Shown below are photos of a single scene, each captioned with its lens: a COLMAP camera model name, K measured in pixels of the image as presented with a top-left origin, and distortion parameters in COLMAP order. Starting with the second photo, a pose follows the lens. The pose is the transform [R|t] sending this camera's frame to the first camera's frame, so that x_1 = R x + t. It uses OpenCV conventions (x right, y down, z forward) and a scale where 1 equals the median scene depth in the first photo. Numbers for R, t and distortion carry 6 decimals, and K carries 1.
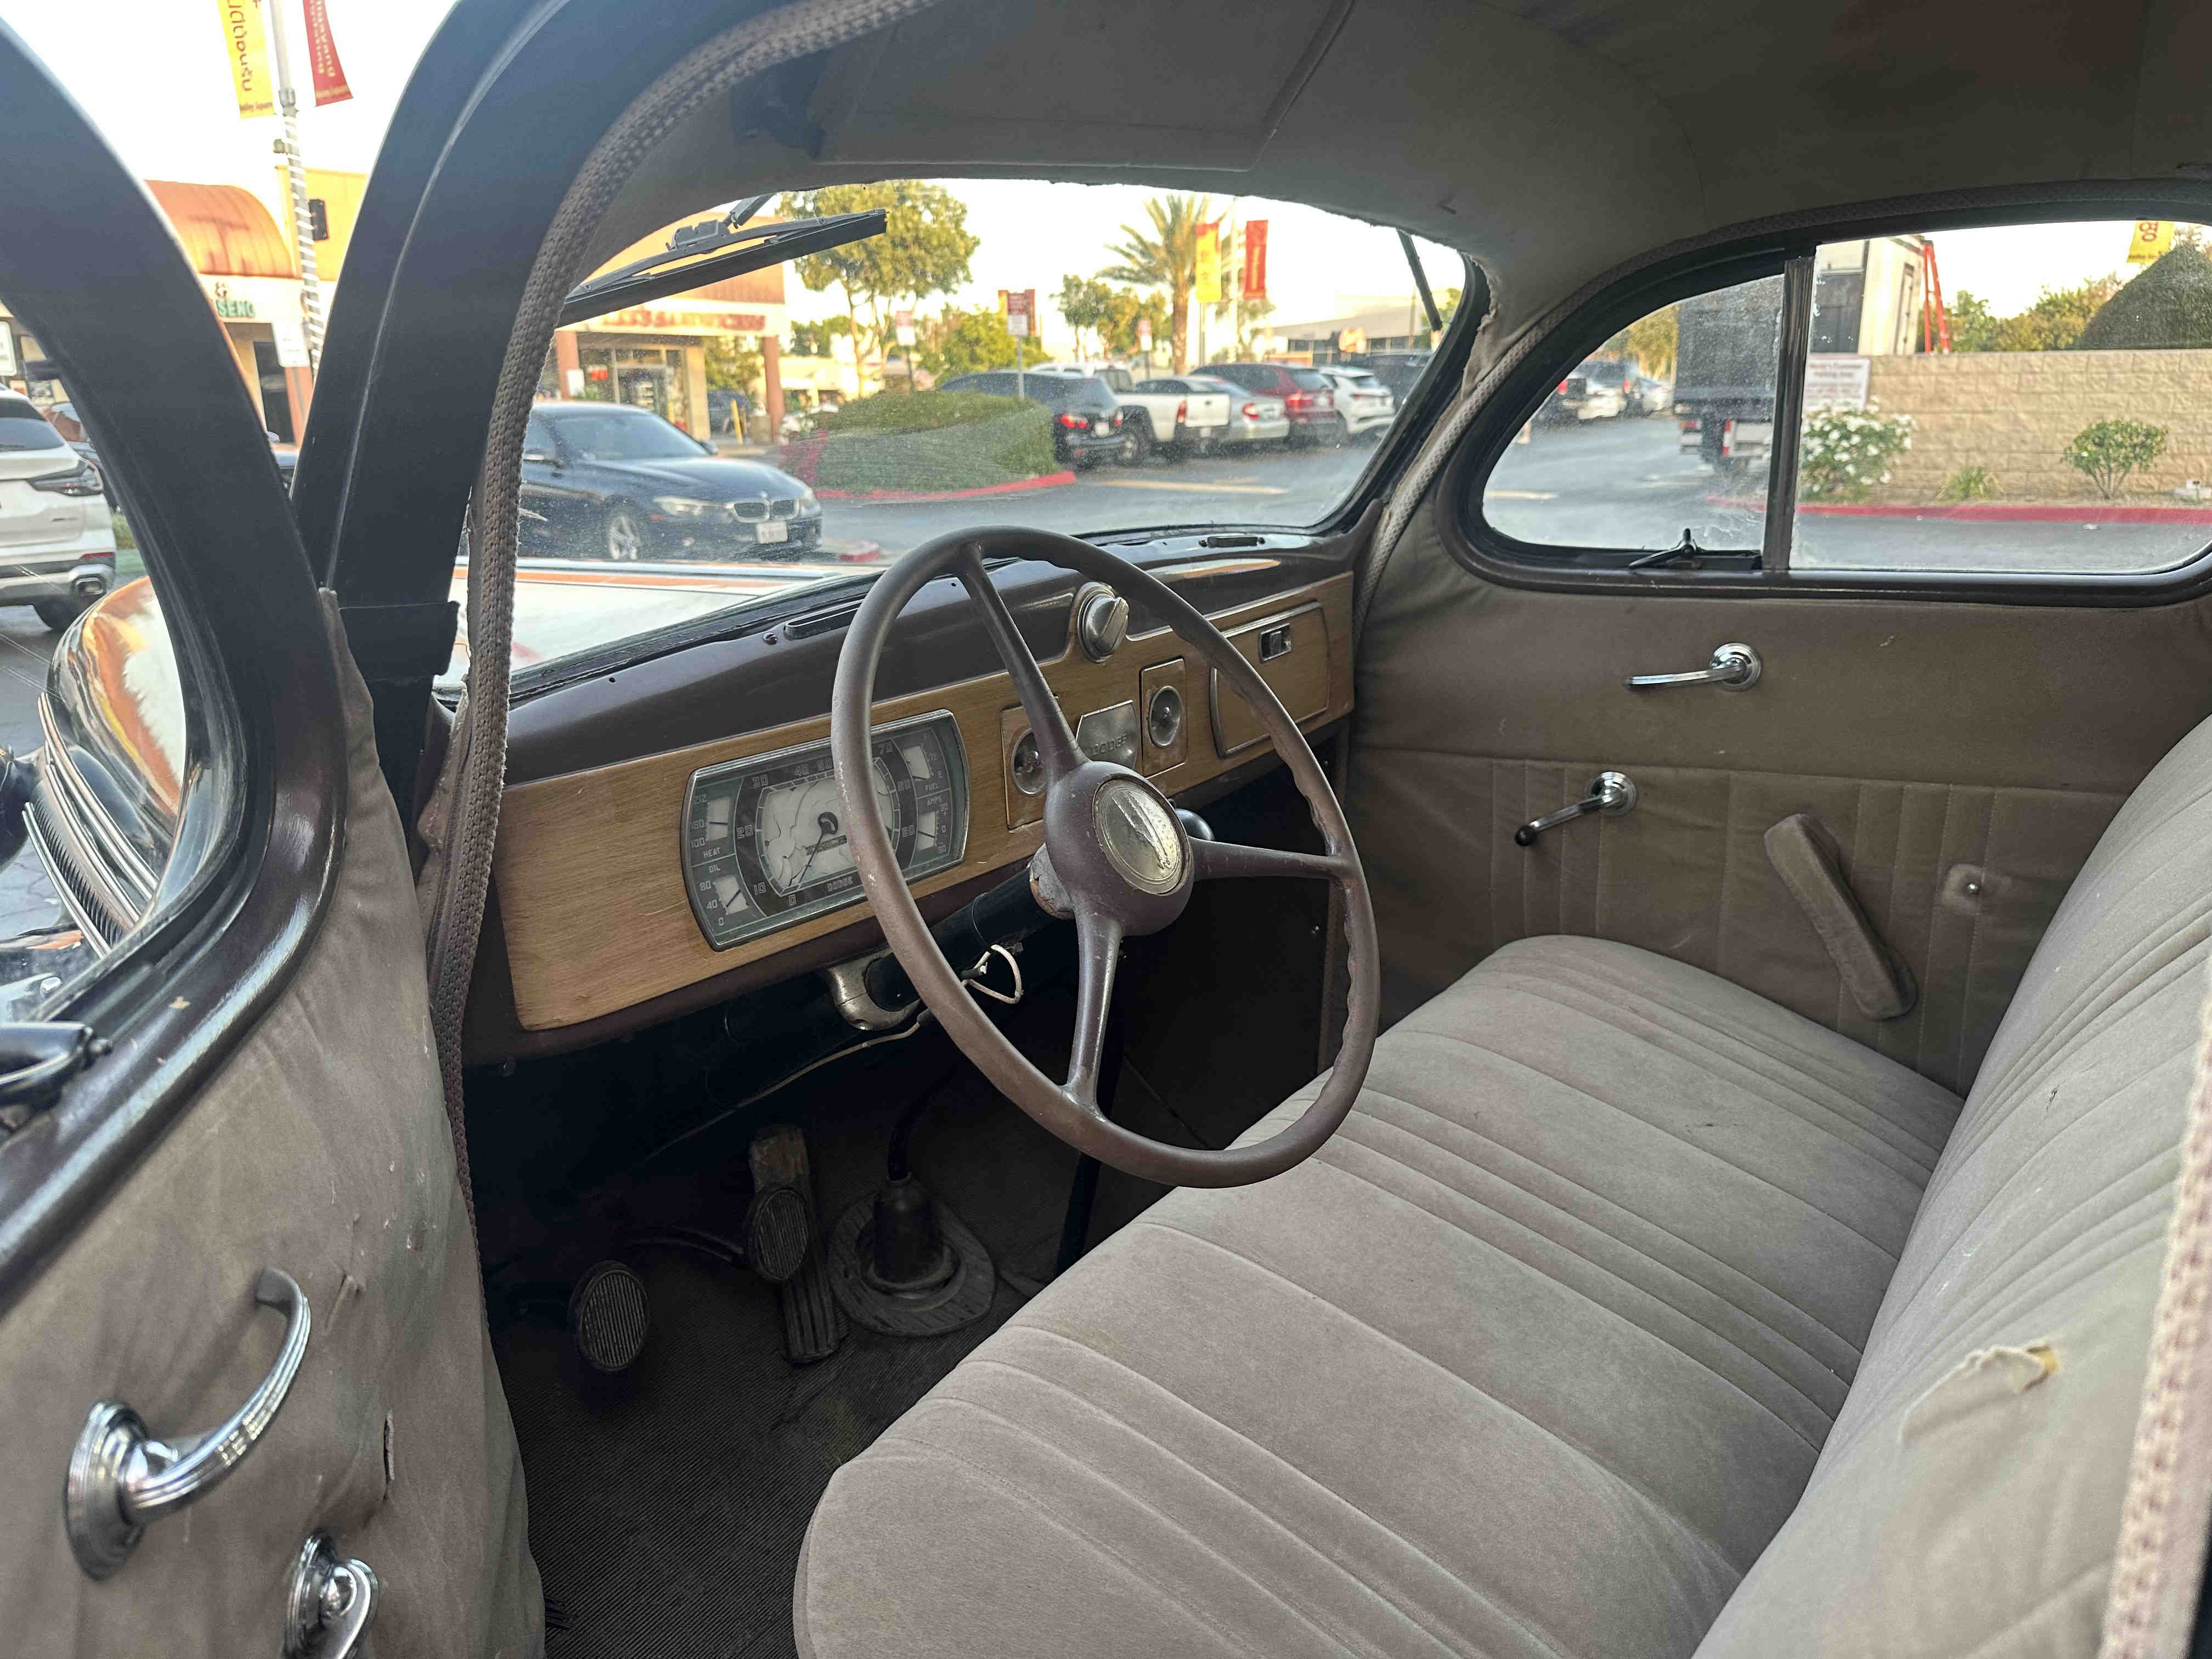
lens RADIAL K [[1549.0, 0, 1117.4], [0, 1549.0, 865.8], [0, 0, 1]] dist [0.015578, -0.037369]
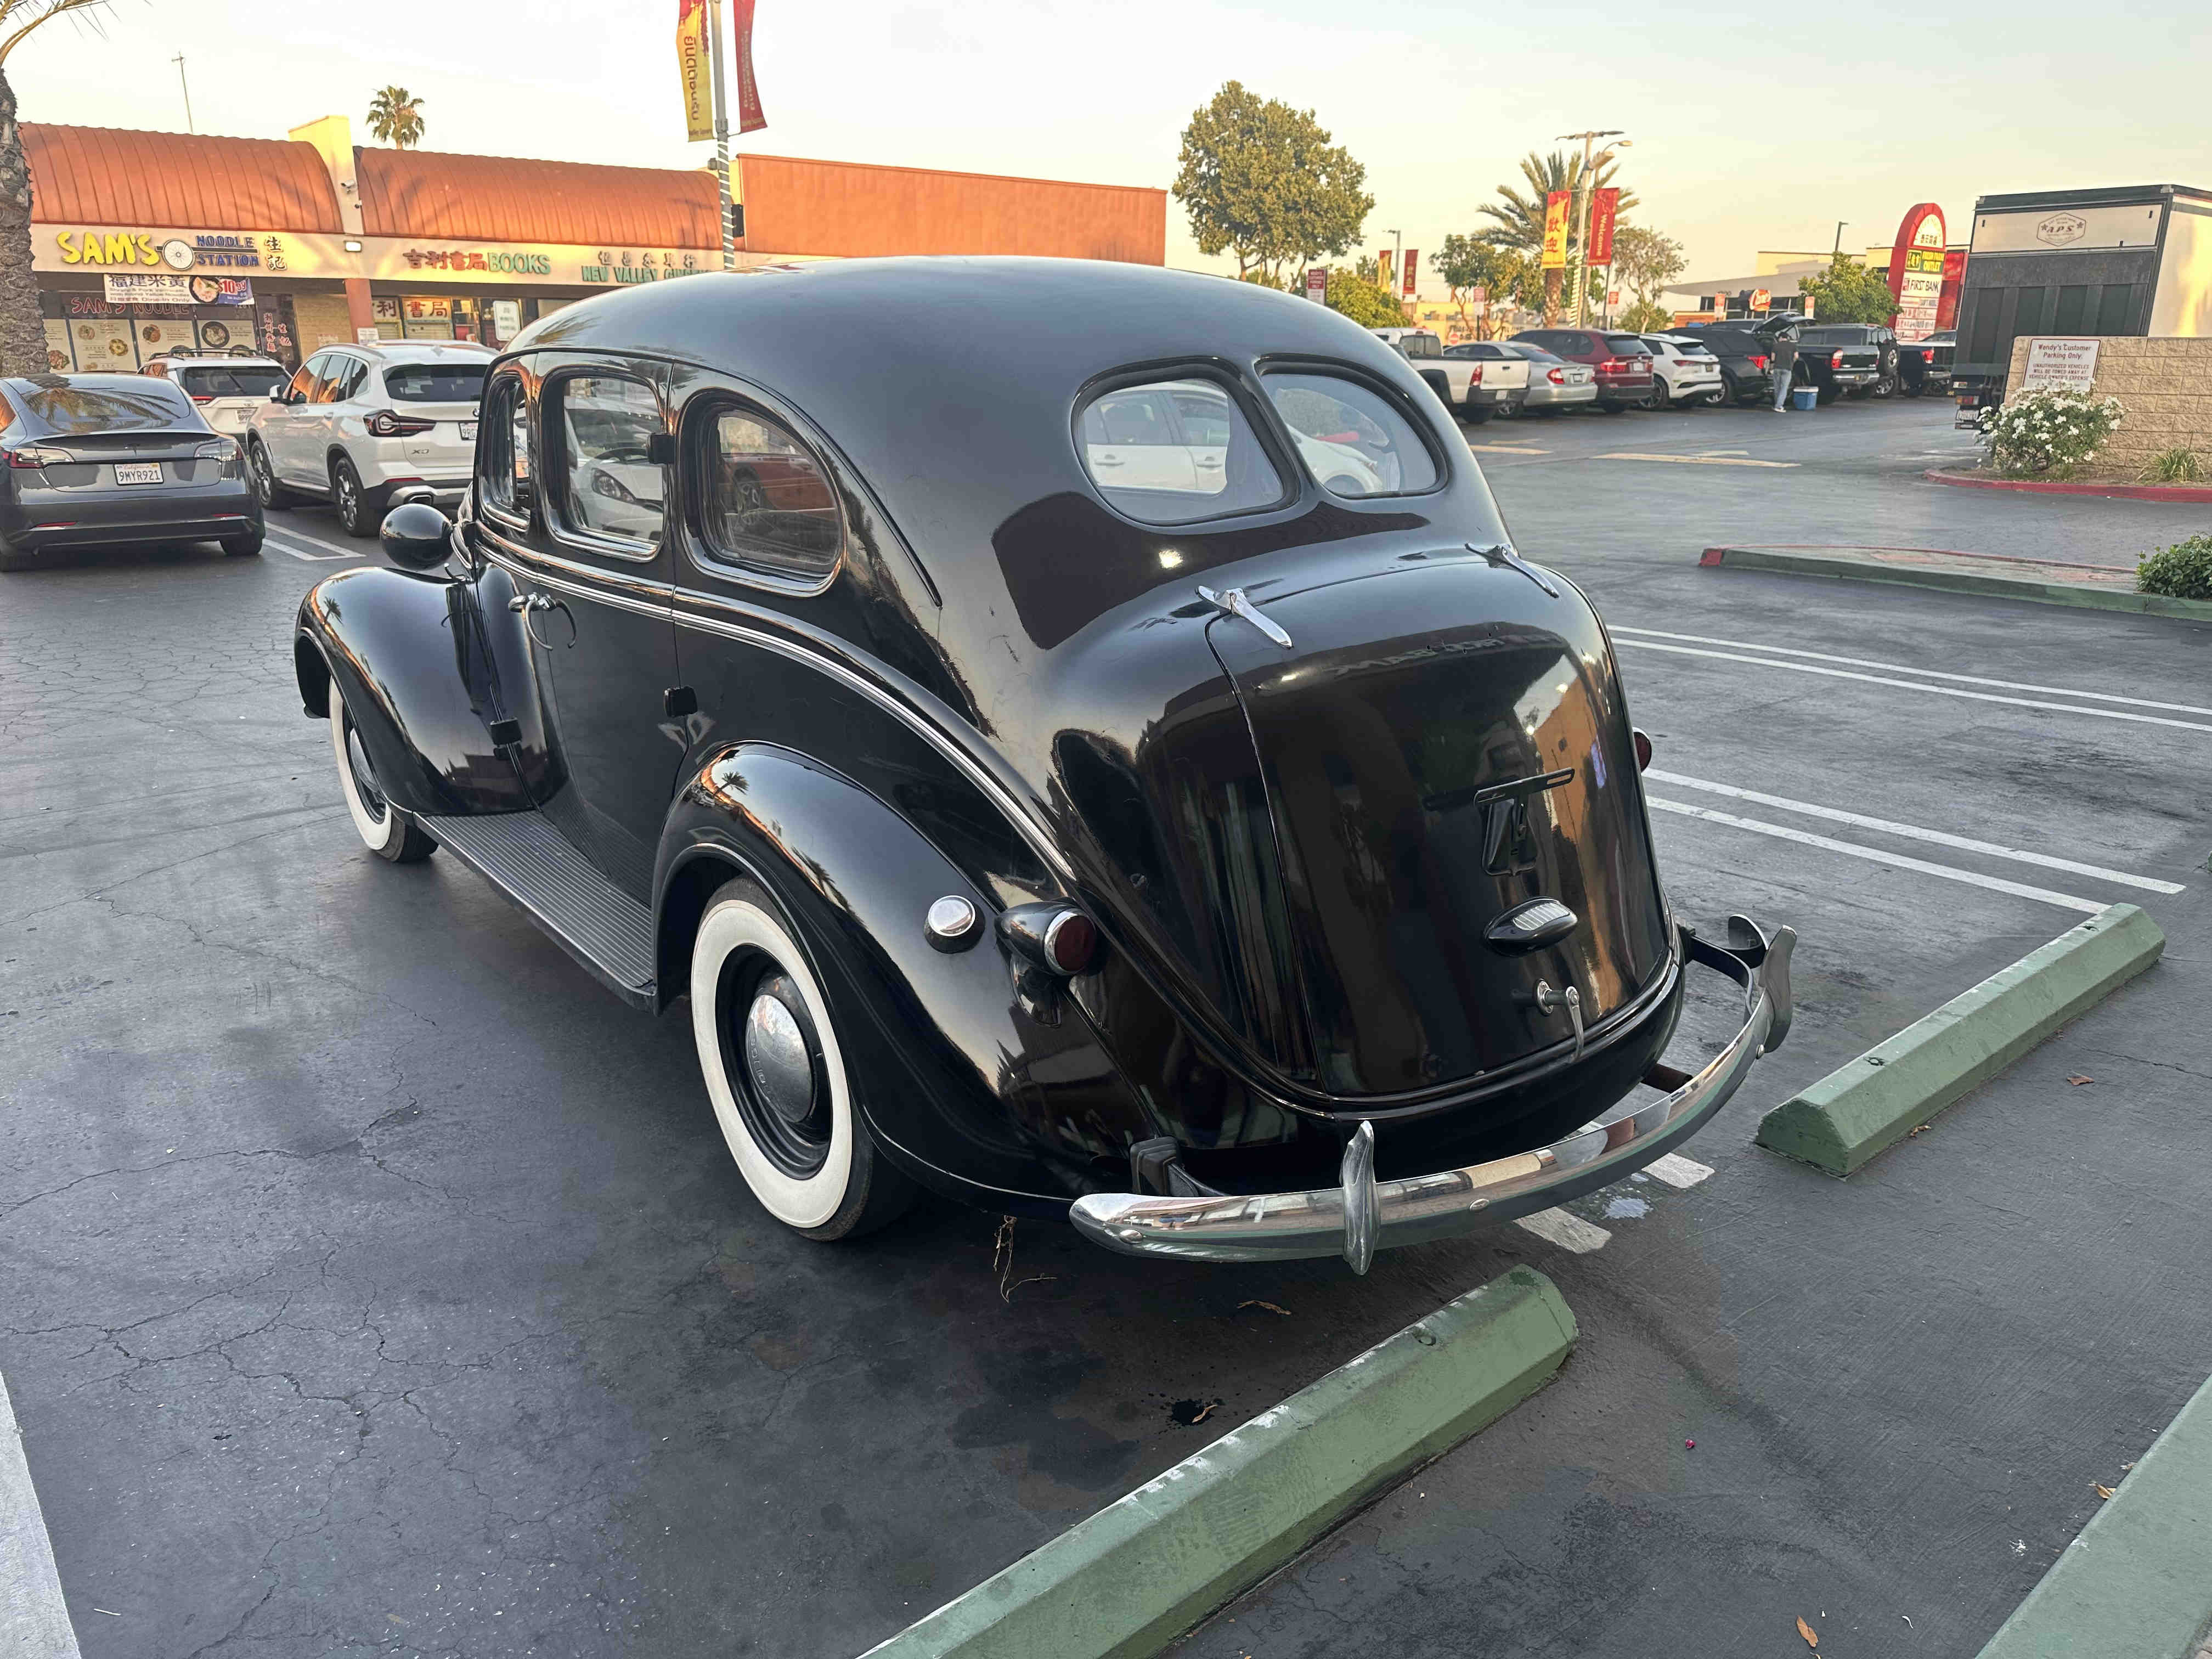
lens RADIAL K [[1521.8, 0, 1106.0], [0, 1521.8, 829.5], [0, 0, 1]] dist [0.003896, 0.000619]
pose [[0.964790, 0.093319, -0.245908, 0.134153], [-0.090284, 0.995636, 0.023615, 0.033681], [0.247039, -0.000582, 0.969005, -0.153821]]
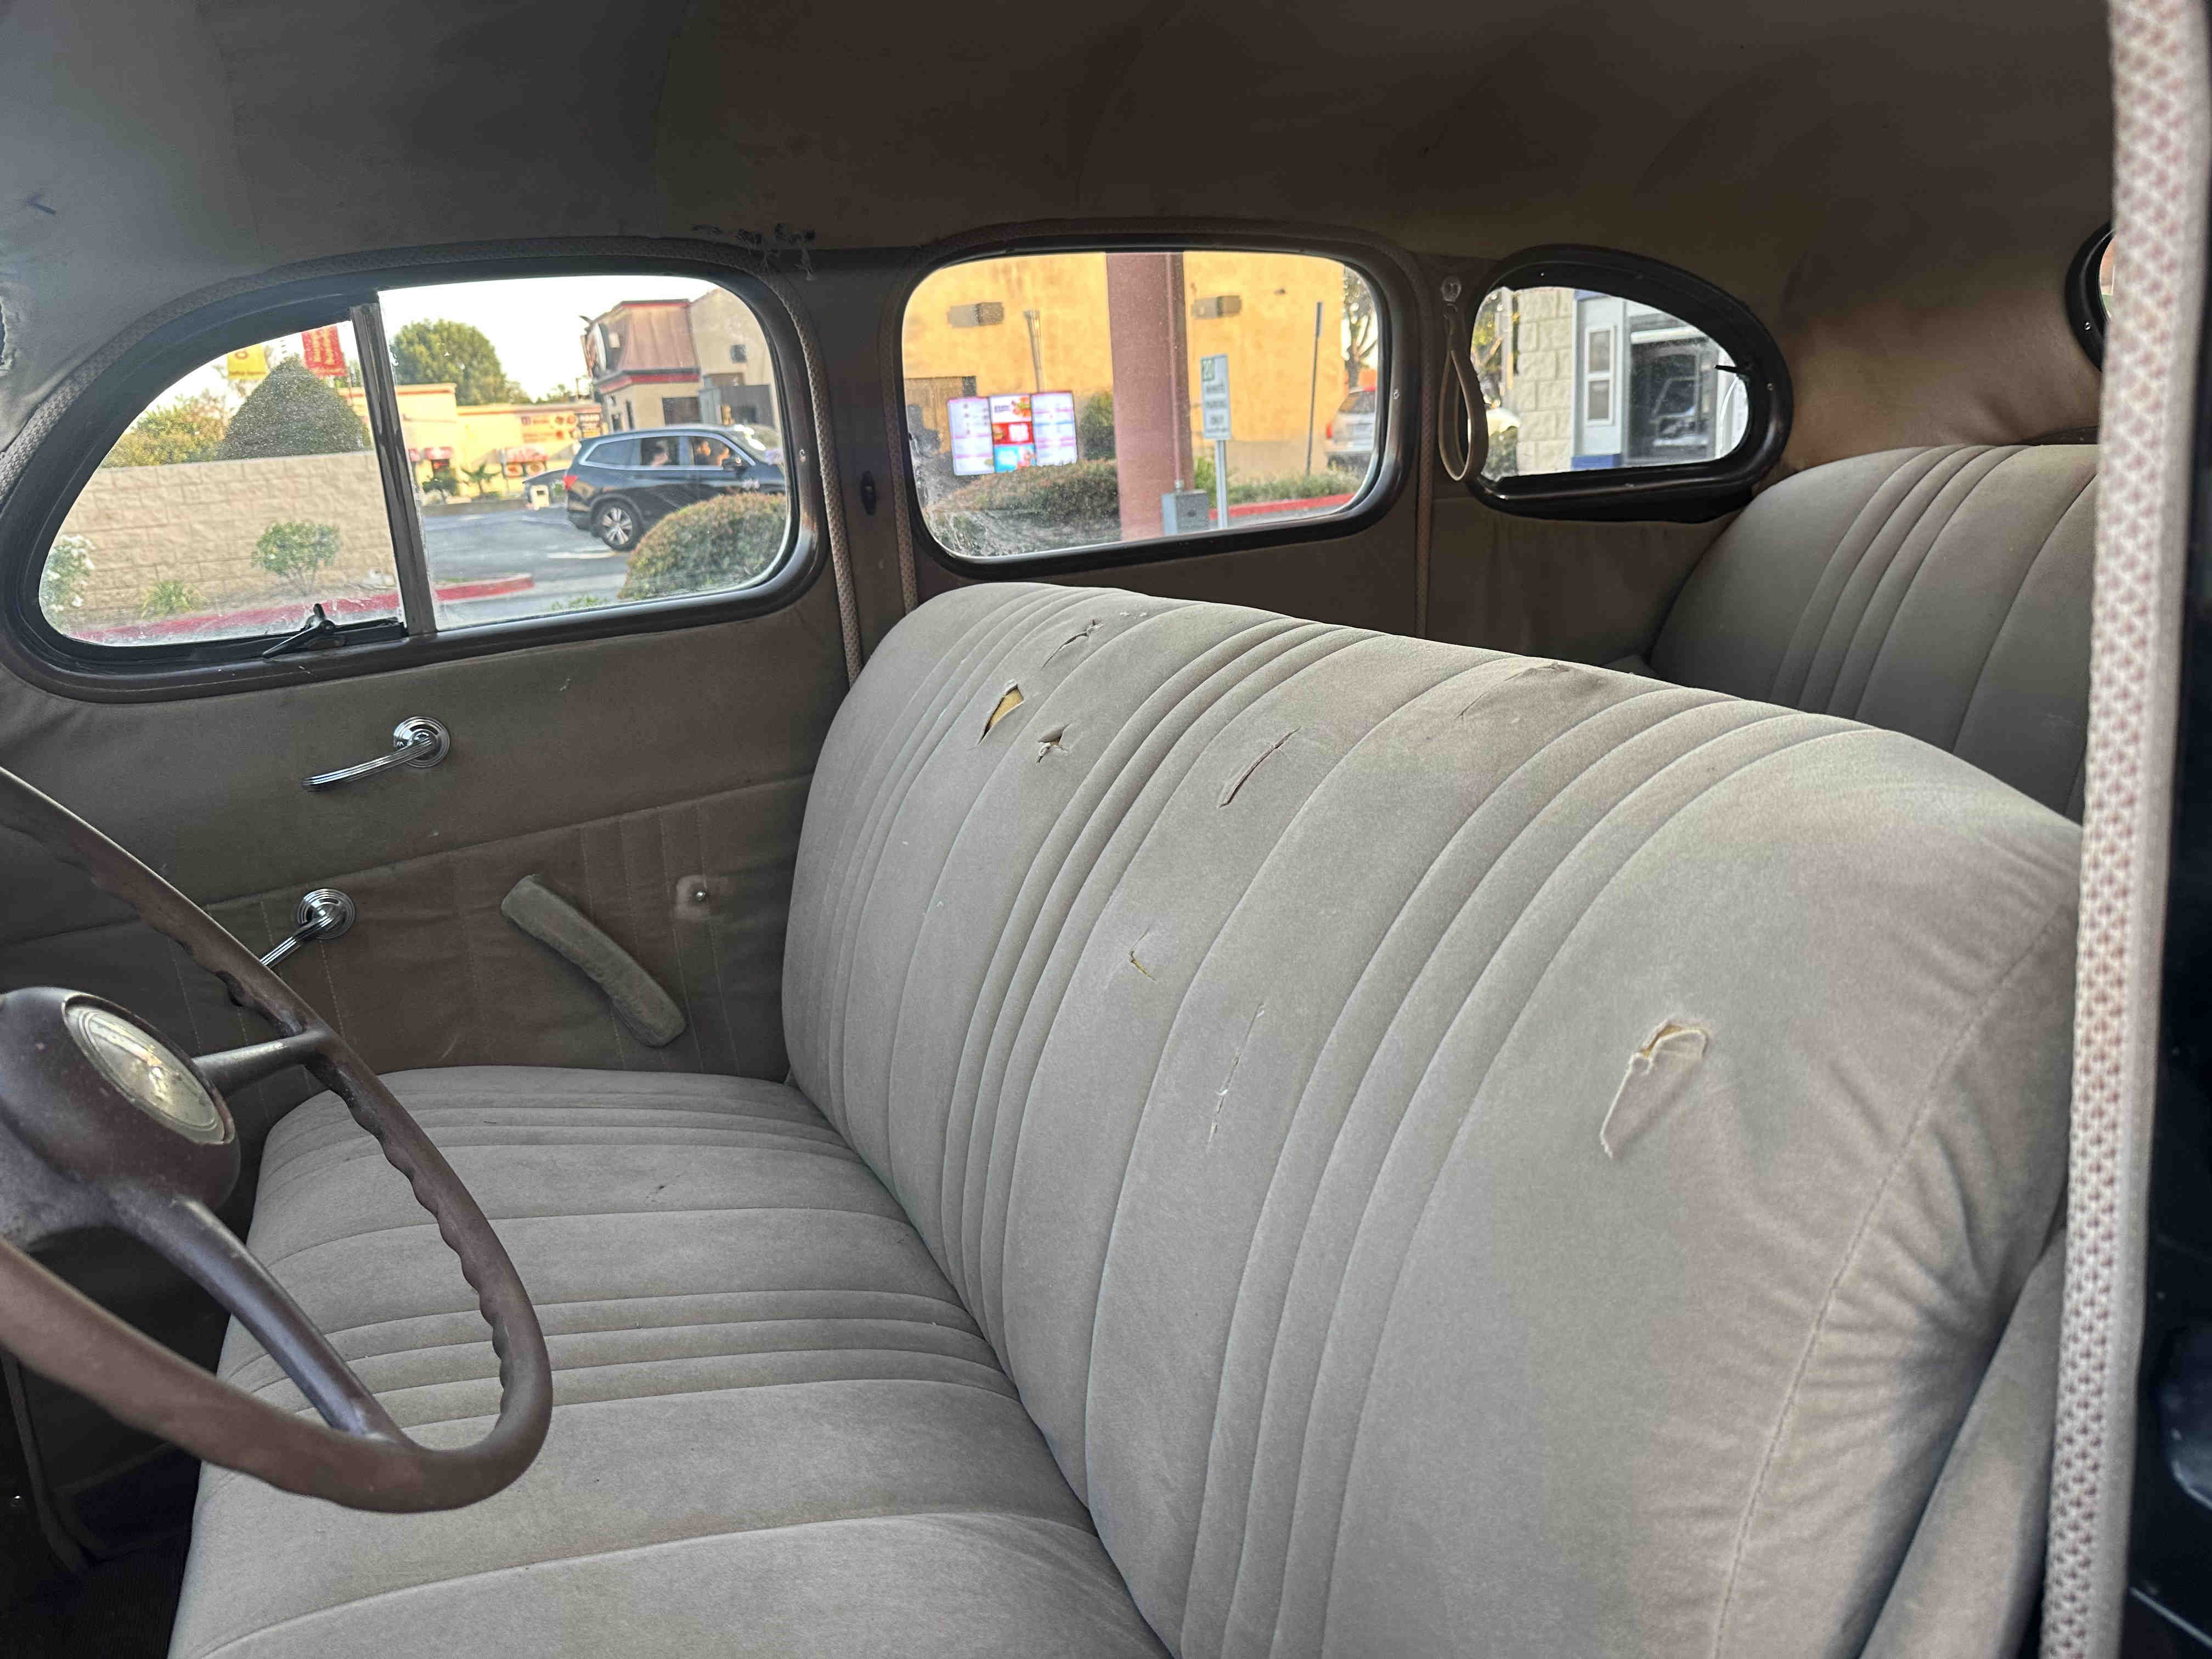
lens RADIAL K [[1549.0, 0, 1117.4], [0, 1549.0, 865.8], [0, 0, 1]] dist [0.015578, -0.037369]
pose [[0.494954, -0.254343, 0.830861, -0.011616], [0.310615, 0.944809, 0.104188, -0.001674], [-0.811504, 0.206510, 0.546639, 0.011202]]
